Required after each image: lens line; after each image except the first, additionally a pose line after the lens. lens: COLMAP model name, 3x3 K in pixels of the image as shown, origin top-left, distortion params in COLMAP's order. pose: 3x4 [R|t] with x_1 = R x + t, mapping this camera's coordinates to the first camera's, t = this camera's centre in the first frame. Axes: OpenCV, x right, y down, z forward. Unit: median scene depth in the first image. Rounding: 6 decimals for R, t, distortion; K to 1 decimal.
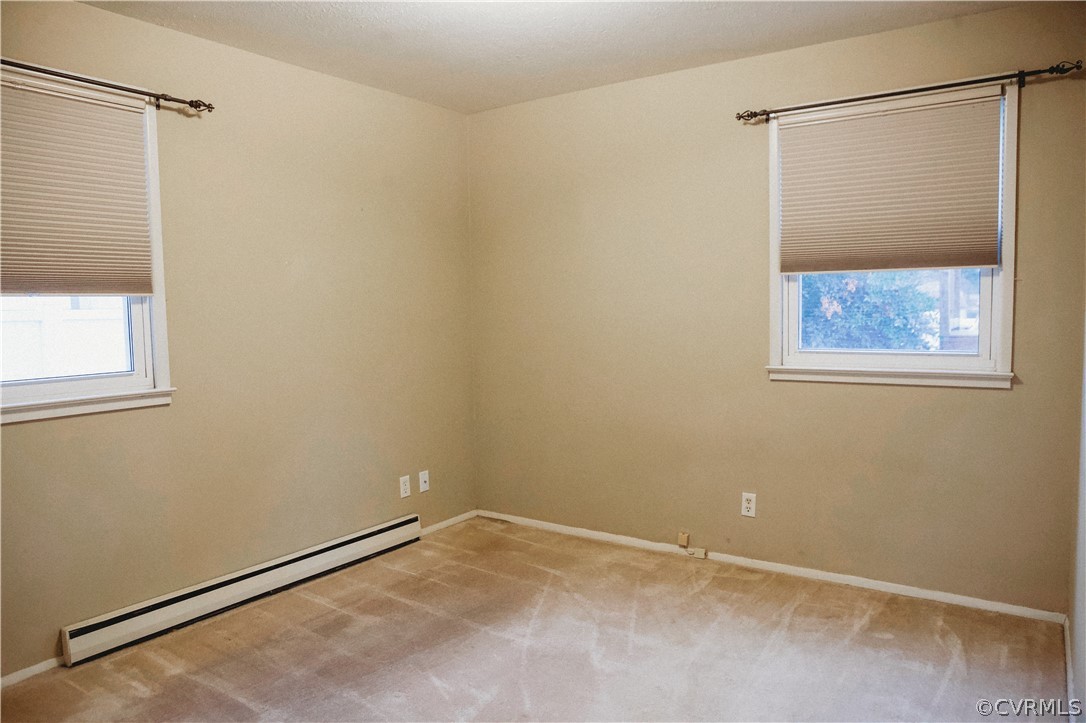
lens RADIAL K [[734.0, 0, 543.0], [0, 734.0, 361.5], [0, 0, 1]] dist [-0.088988, 0.078697]
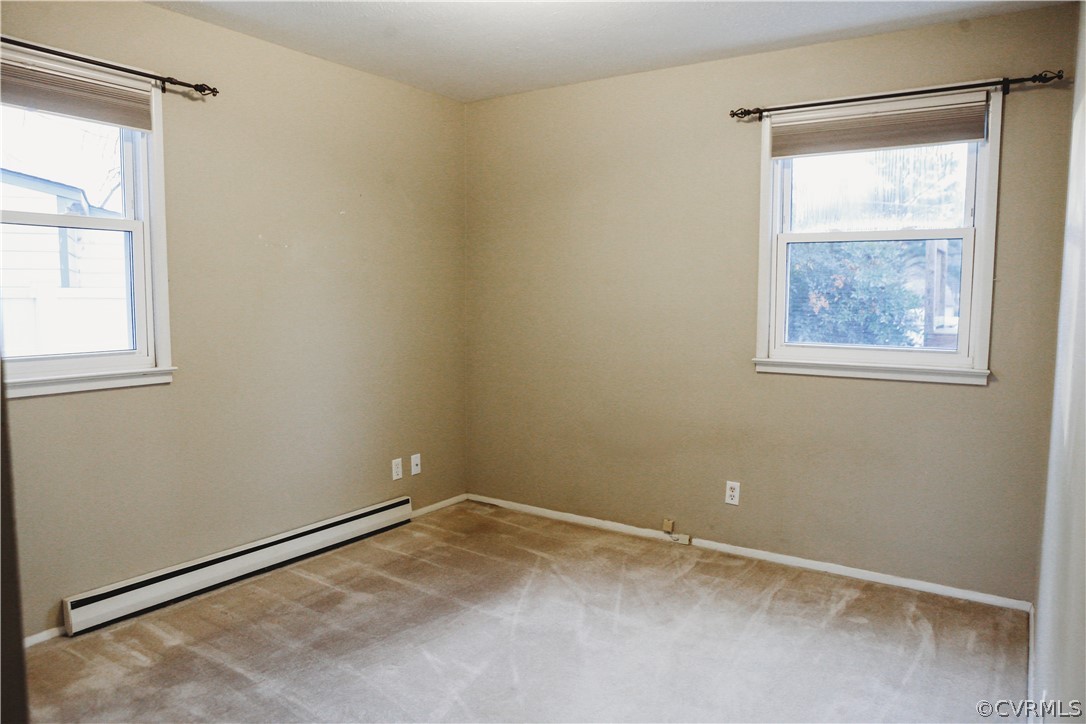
lens RADIAL K [[734.0, 0, 543.0], [0, 734.0, 362.0], [0, 0, 1]] dist [-0.088988, 0.078697]
pose [[0.999625, 0.021744, 0.016644, -0.007544], [-0.022011, 0.999630, 0.016009, 0.001307], [-0.016290, -0.016370, 0.999733, -0.026335]]
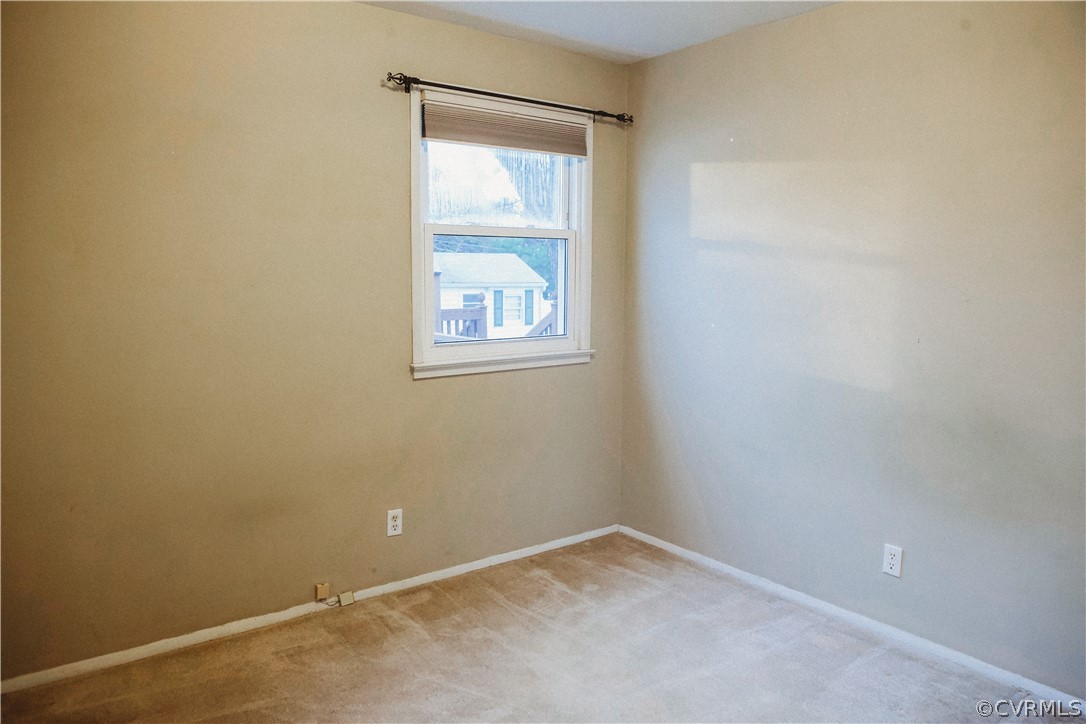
lens RADIAL K [[768.0, 0, 543.0], [0, 768.0, 362.0], [0, 0, 1]] dist [-0.059000, 0.006182]
pose [[0.319480, -0.099738, 0.942330, -0.596335], [0.059992, 0.994579, 0.084929, -0.076251], [-0.945692, 0.029399, 0.323731, 0.597085]]
